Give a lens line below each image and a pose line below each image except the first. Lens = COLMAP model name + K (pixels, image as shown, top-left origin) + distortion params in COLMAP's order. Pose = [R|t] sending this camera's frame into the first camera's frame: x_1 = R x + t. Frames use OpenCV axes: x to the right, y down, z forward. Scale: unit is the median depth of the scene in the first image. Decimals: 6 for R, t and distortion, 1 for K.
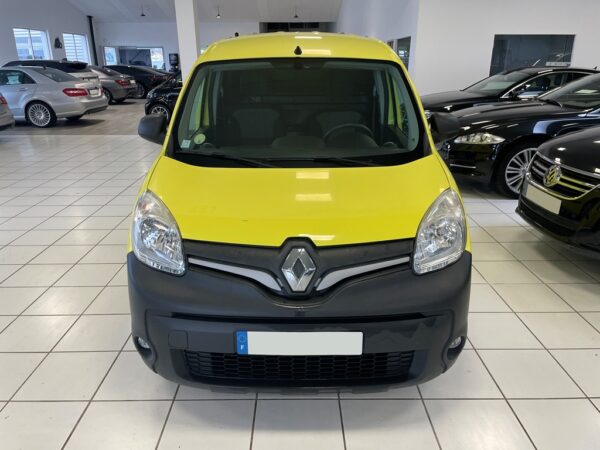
lens RADIAL K [[450.5, 0, 300.0], [0, 450.5, 225.0], [0, 0, 1]] dist [0.000021, -0.000141]
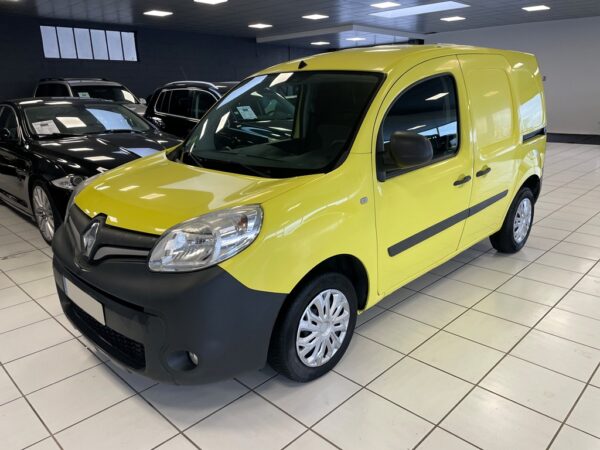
lens RADIAL K [[458.9, 0, 300.0], [0, 458.9, 225.0], [0, 0, 1]] dist [0.010413, 0.002565]
pose [[0.706573, 0.186292, -0.682678, 0.852704], [-0.229258, 0.972956, 0.028222, -0.070512], [0.669474, 0.136569, 0.730174, 0.319424]]
